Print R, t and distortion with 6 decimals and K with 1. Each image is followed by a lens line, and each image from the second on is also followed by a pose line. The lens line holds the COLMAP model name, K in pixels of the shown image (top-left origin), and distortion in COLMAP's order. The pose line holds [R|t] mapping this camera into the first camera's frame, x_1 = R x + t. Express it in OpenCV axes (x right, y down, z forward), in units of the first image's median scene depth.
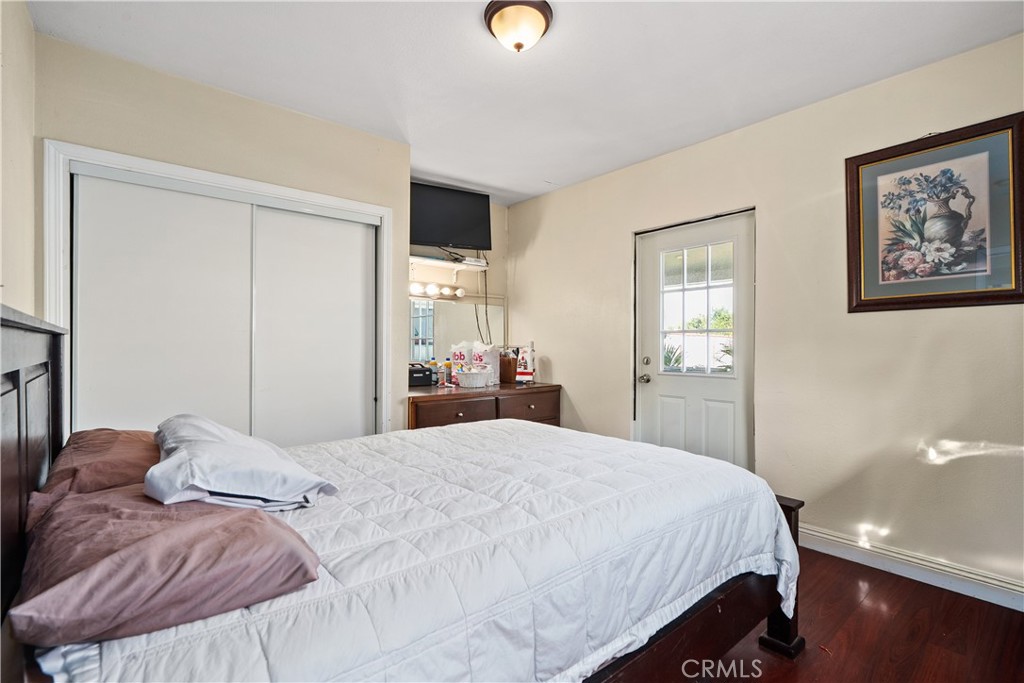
lens RADIAL K [[467.1, 0, 512.0], [0, 467.1, 341.5], [0, 0, 1]] dist [-0.000891, 0.000271]
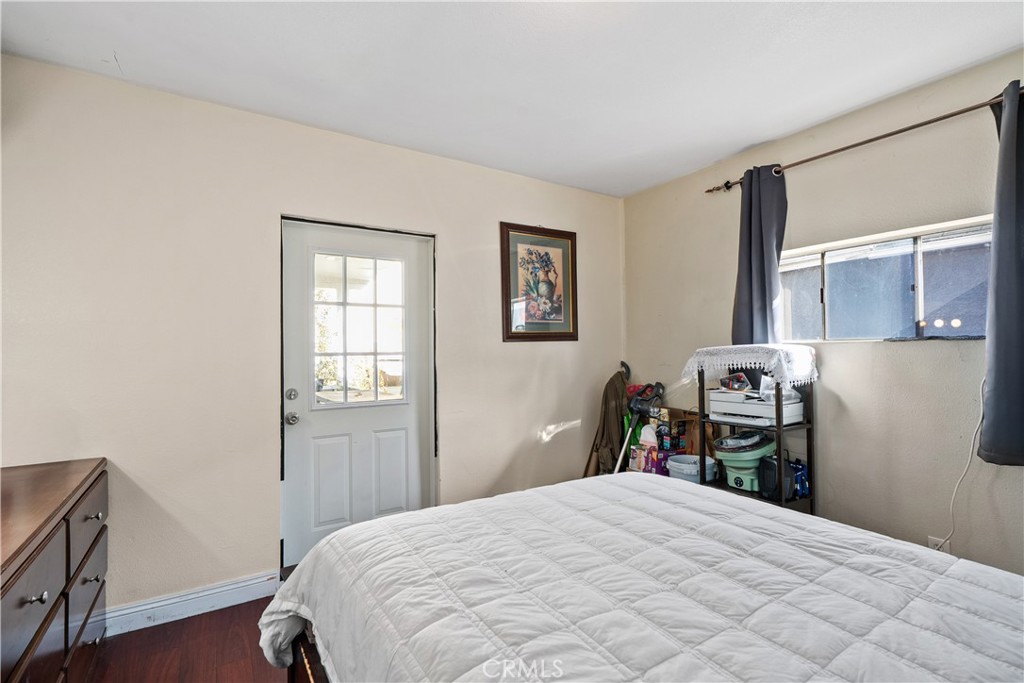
lens RADIAL K [[467.1, 0, 512.0], [0, 467.1, 341.5], [0, 0, 1]] dist [-0.000891, 0.000271]
pose [[0.136056, 0.001209, 0.990700, -0.619848], [-0.003720, 0.999993, -0.000709, -0.067776], [-0.990694, -0.003589, 0.136060, 0.887002]]
